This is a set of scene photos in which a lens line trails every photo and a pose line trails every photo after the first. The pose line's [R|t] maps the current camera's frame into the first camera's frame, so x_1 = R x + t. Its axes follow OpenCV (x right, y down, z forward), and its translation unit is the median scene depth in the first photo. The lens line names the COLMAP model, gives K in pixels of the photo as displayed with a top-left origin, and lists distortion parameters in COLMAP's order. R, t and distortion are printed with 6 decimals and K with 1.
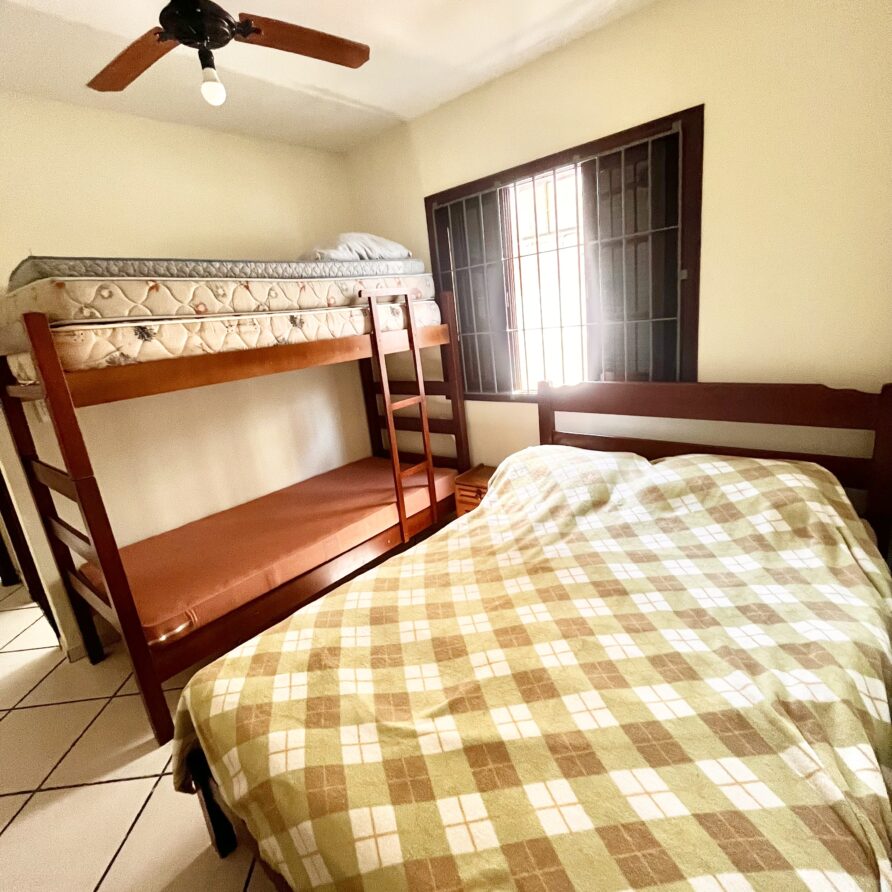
lens RADIAL K [[503.2, 0, 446.0], [0, 503.2, 446.0], [0, 0, 1]] dist [-0.000470, -0.000131]
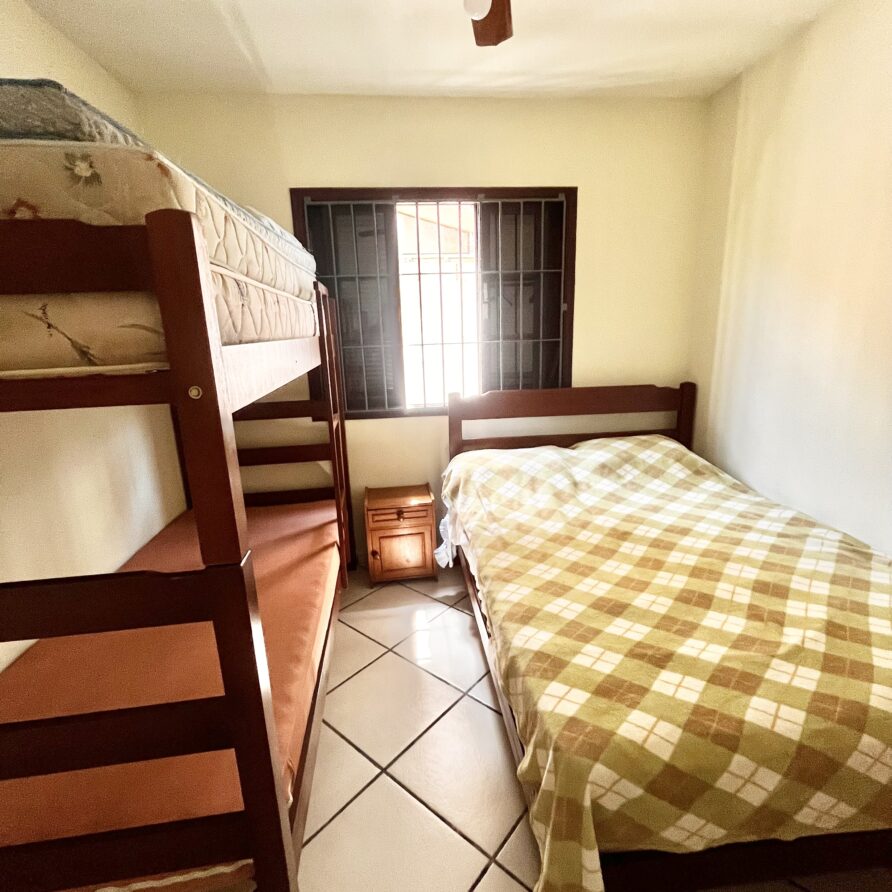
lens RADIAL K [[503.2, 0, 446.0], [0, 503.2, 446.0], [0, 0, 1]] dist [-0.000470, -0.000131]
pose [[0.661074, -0.088664, 0.745064, -0.698716], [0.151388, 0.988333, -0.016709, -0.003484], [-0.734890, 0.123839, 0.666784, 0.362332]]
